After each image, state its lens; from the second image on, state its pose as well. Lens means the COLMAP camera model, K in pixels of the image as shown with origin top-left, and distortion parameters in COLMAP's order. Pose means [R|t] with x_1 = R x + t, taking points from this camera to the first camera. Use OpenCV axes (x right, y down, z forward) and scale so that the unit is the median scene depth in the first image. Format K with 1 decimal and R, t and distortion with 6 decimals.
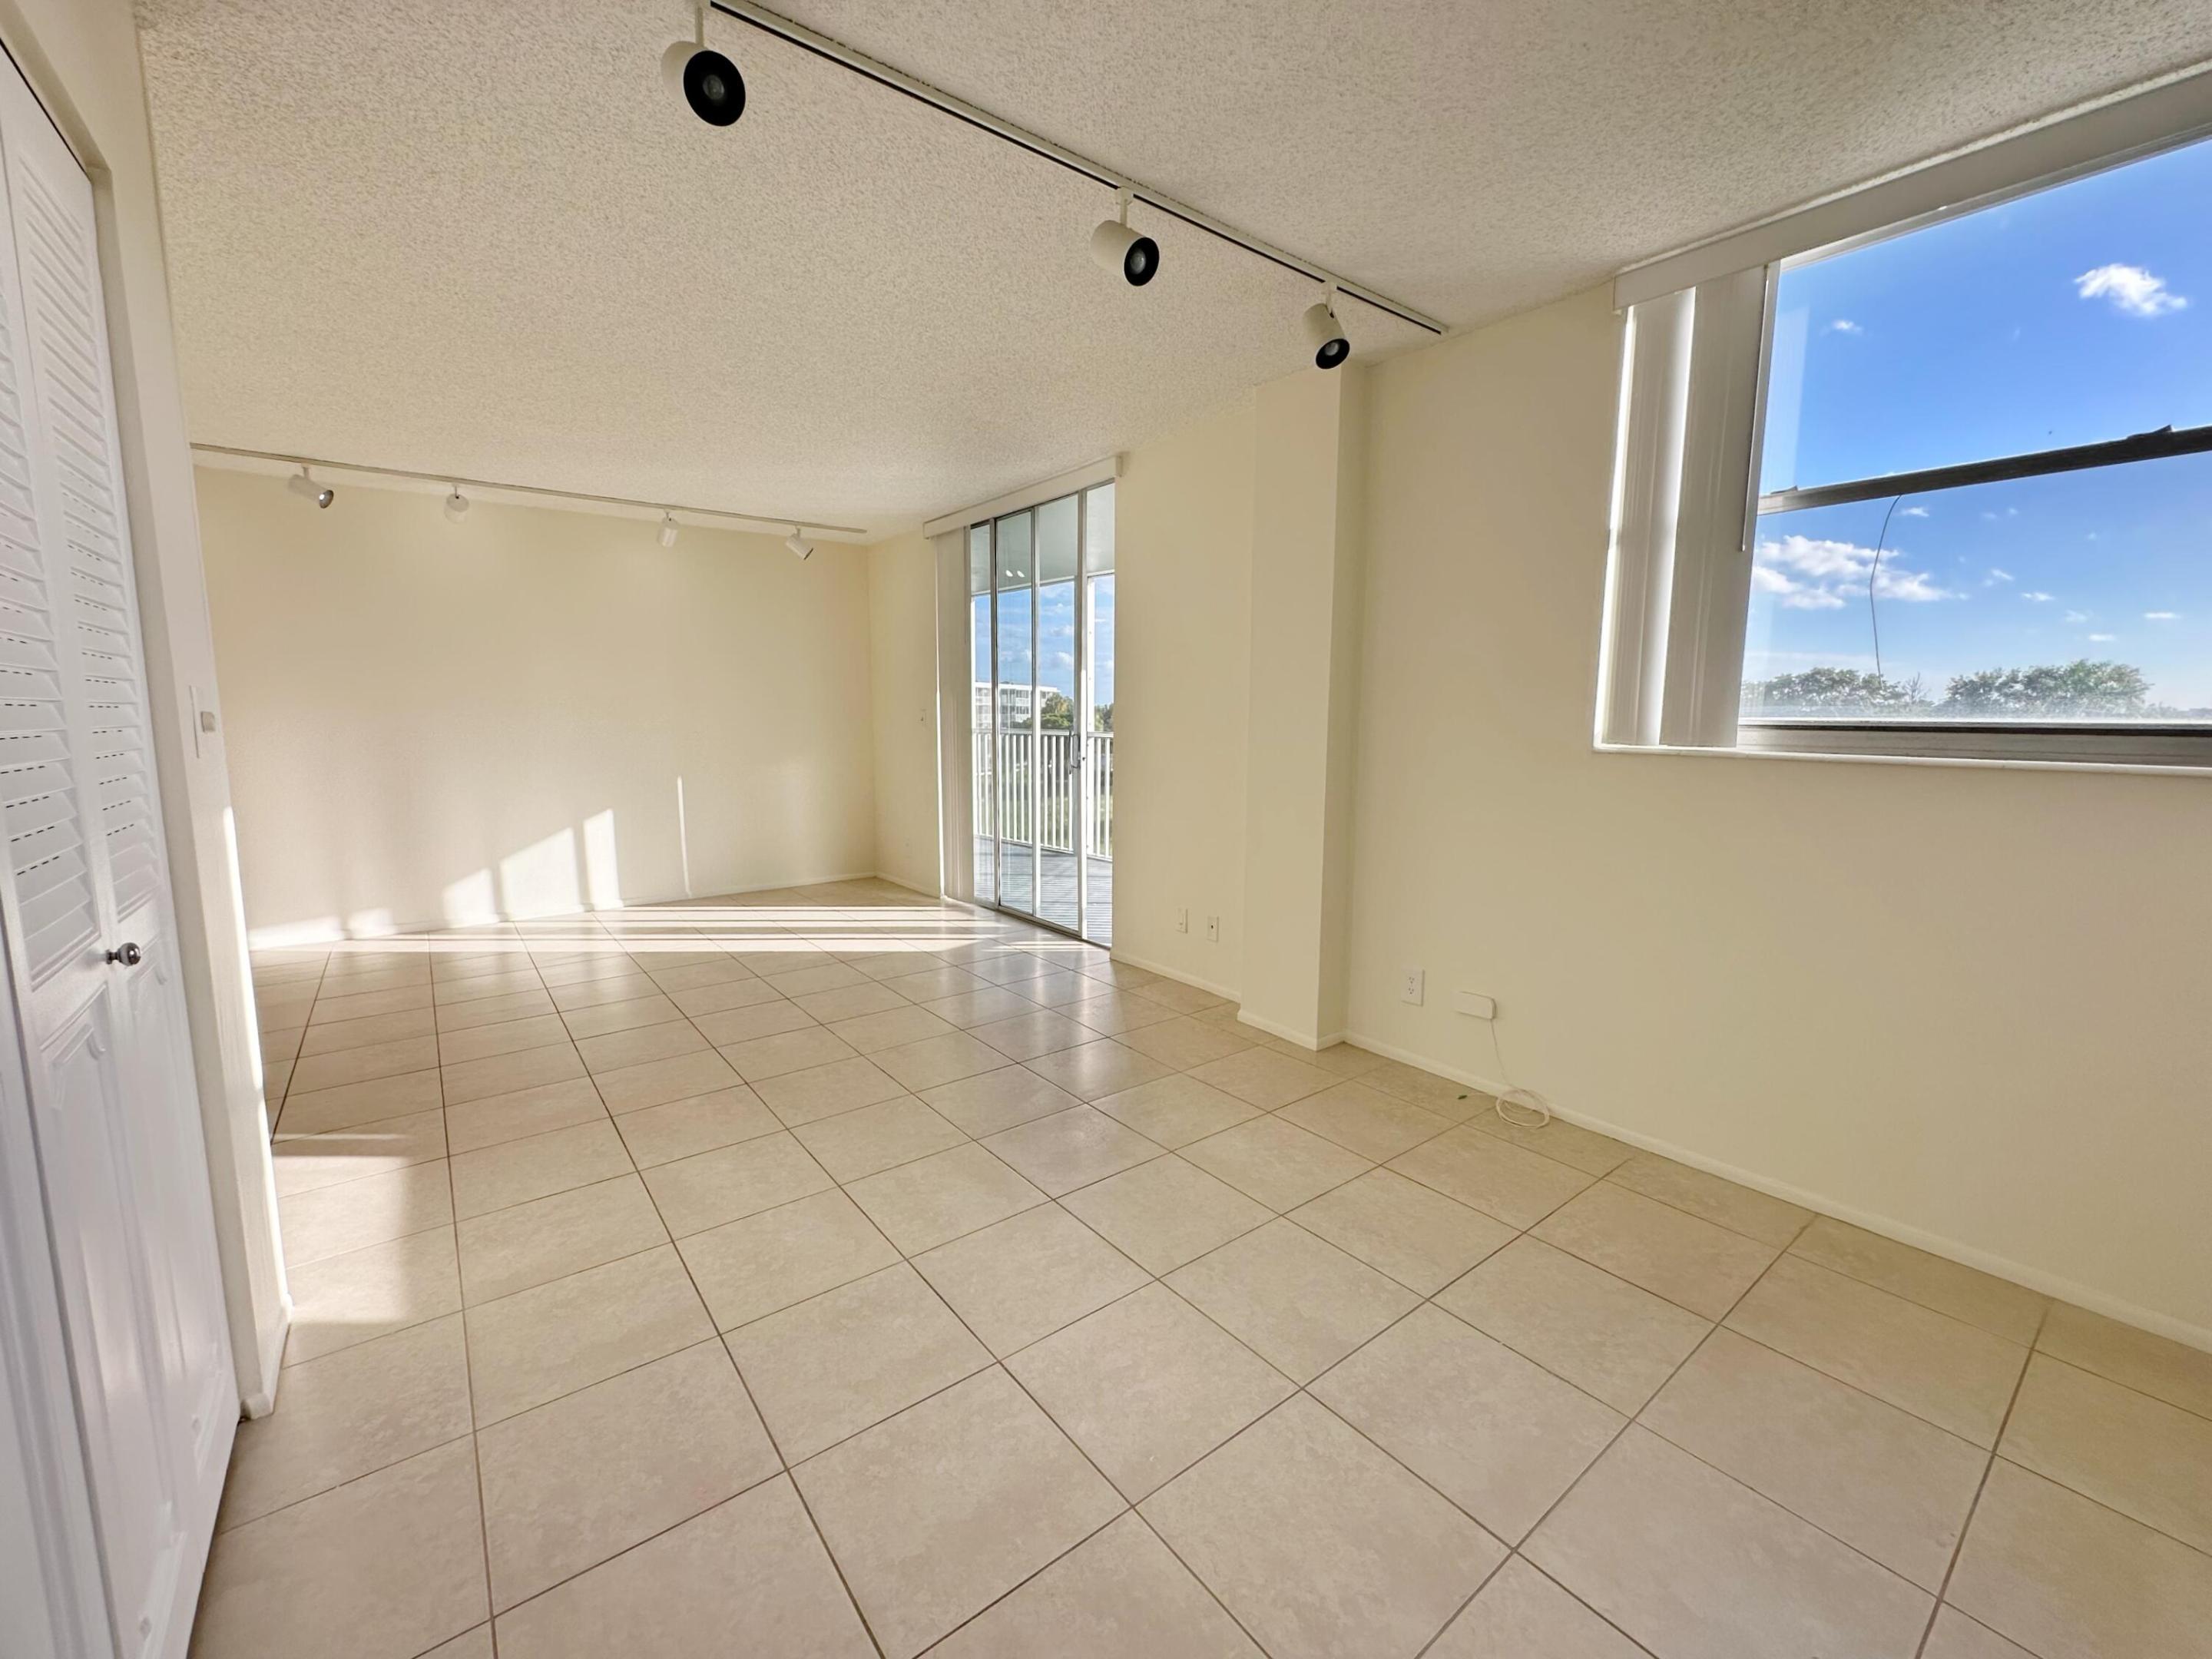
lens RADIAL K [[894.0, 0, 1102.7], [0, 894.0, 825.0], [0, 0, 1]] dist [-0.002298, -0.000641]
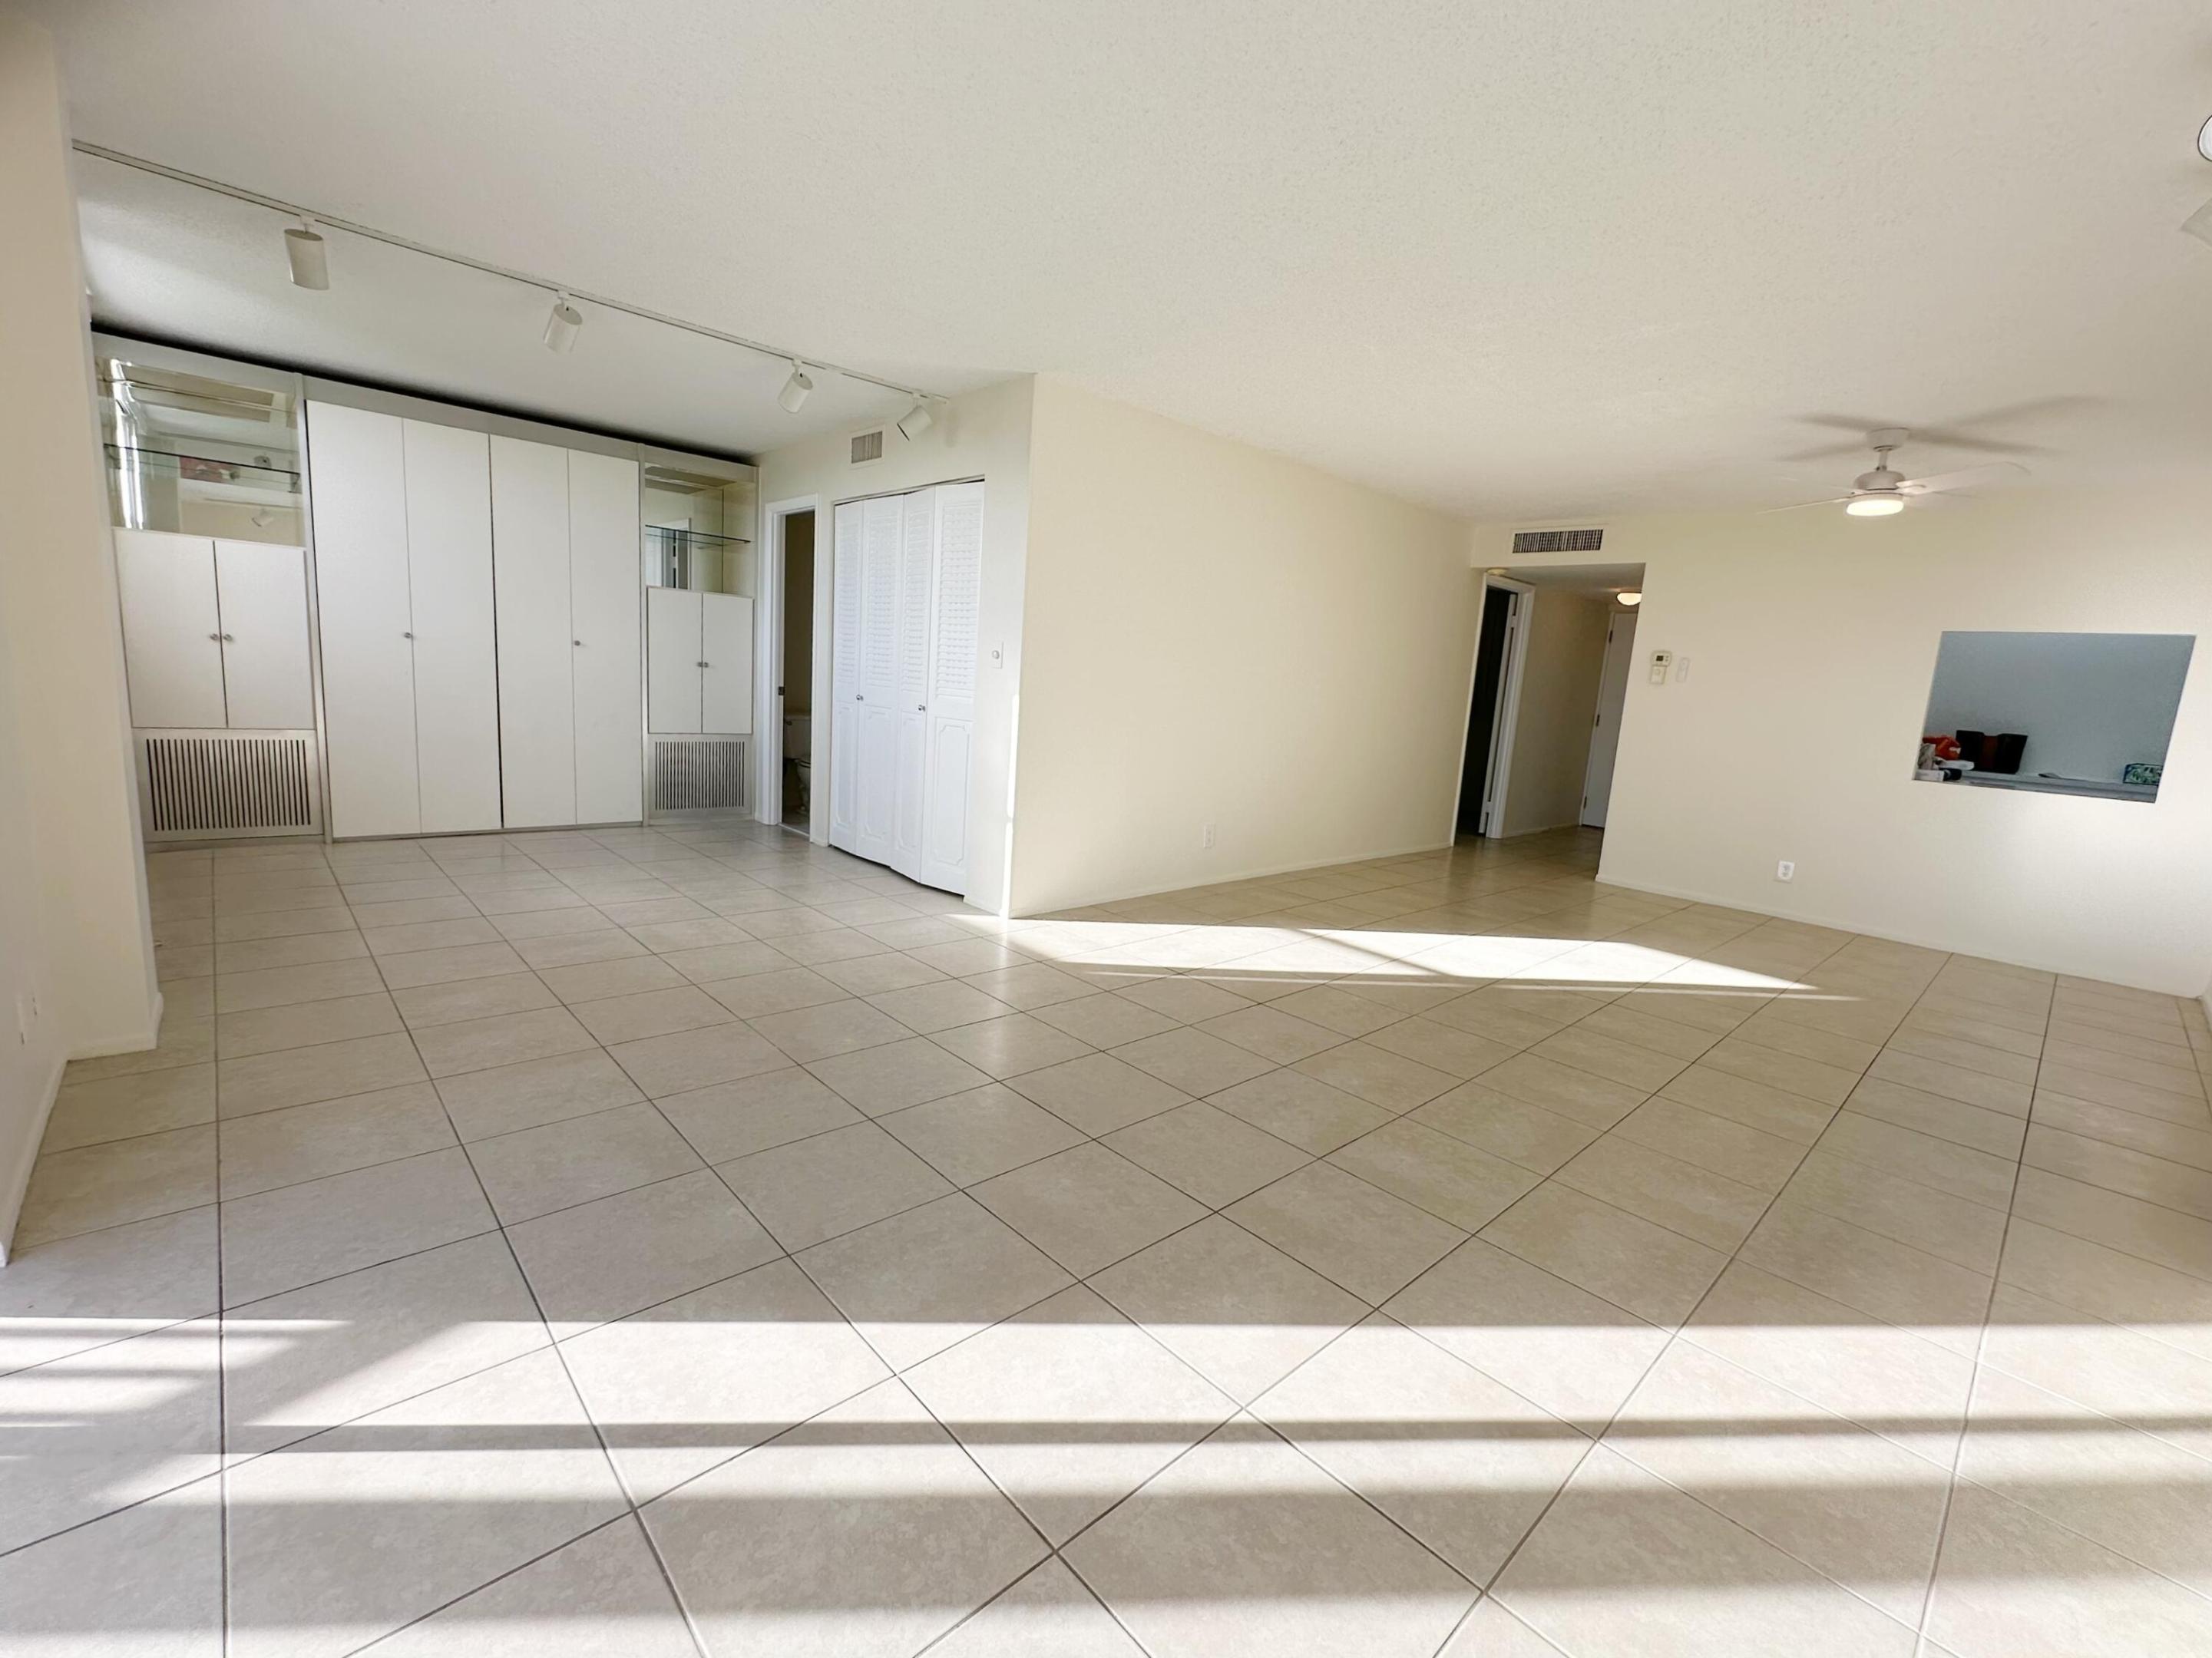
lens RADIAL K [[944.5, 0, 1099.0], [0, 944.5, 824.4], [0, 0, 1]] dist [-0.003876, 0.000881]
pose [[-0.993602, -0.058540, -0.096583, -0.587984], [-0.083842, 0.955296, 0.283514, -0.246552], [0.075668, 0.289798, -0.954092, 2.107851]]
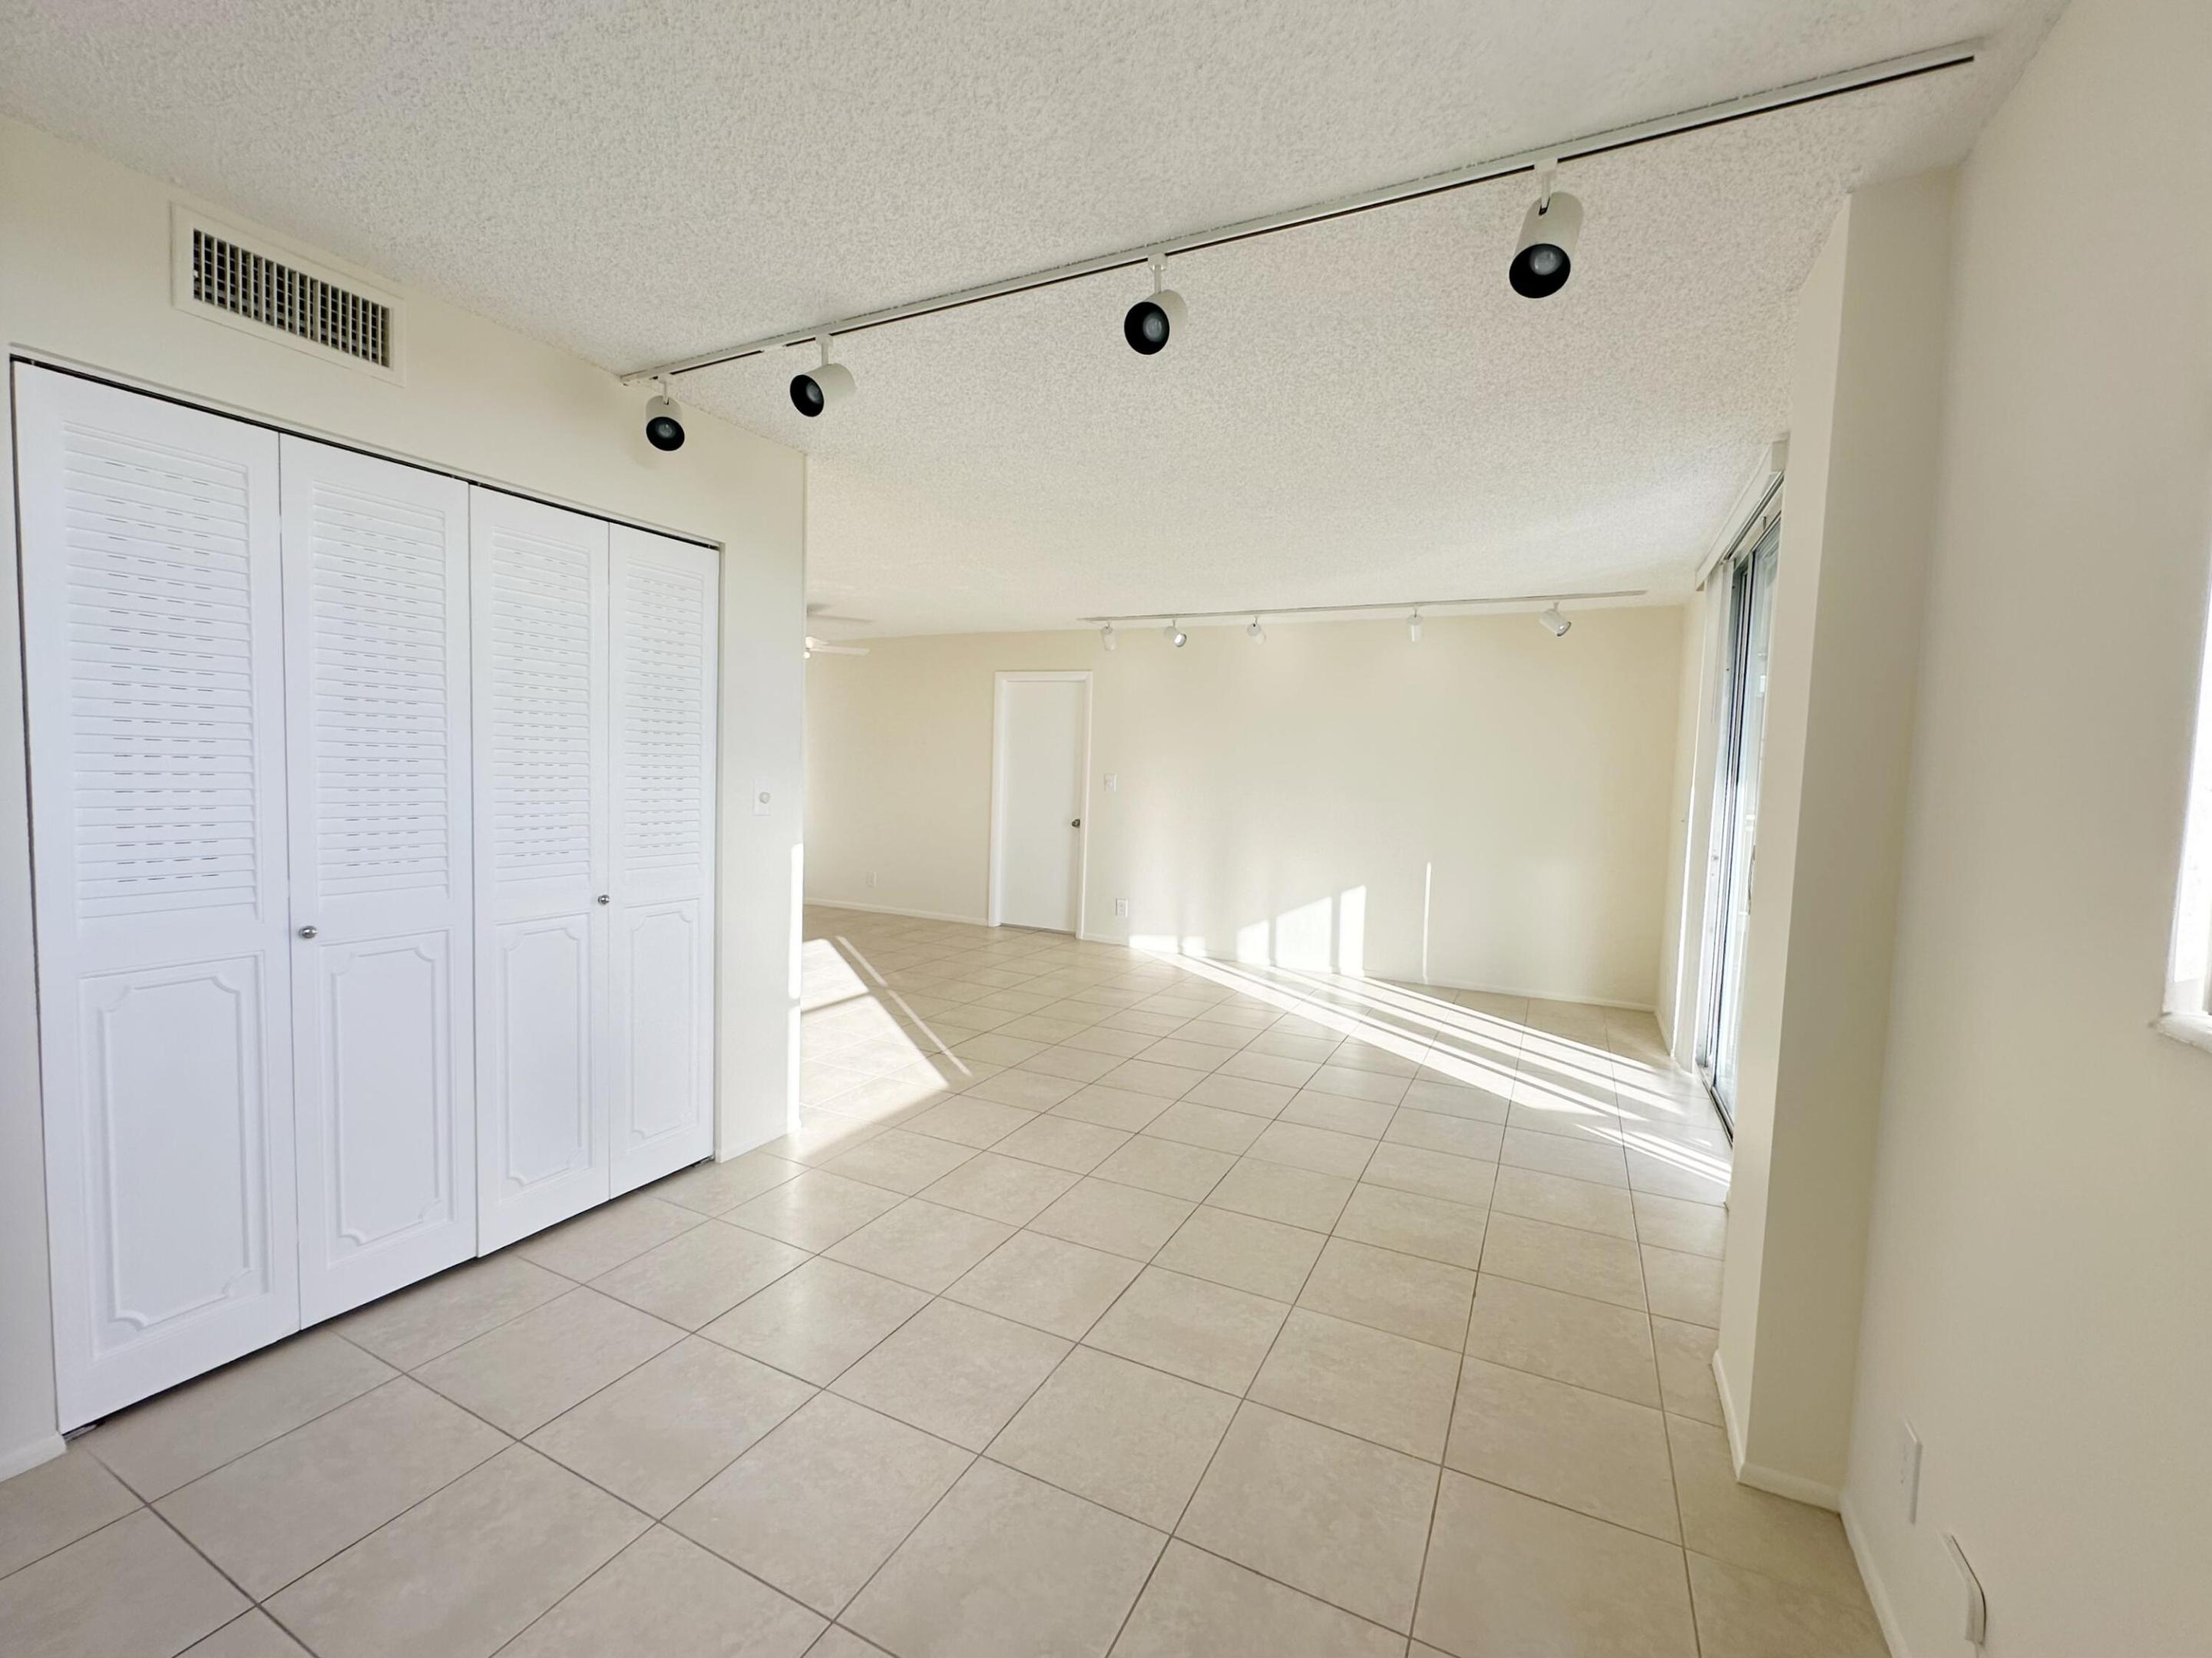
lens RADIAL K [[926.0, 0, 1109.9], [0, 926.0, 821.8], [0, 0, 1]] dist [-0.002541, -0.000141]
pose [[0.437938, 0.062722, -0.896815, 0.624638], [-0.145892, 0.989298, -0.002053, -0.090886], [0.887089, 0.131737, 0.442402, 0.431736]]
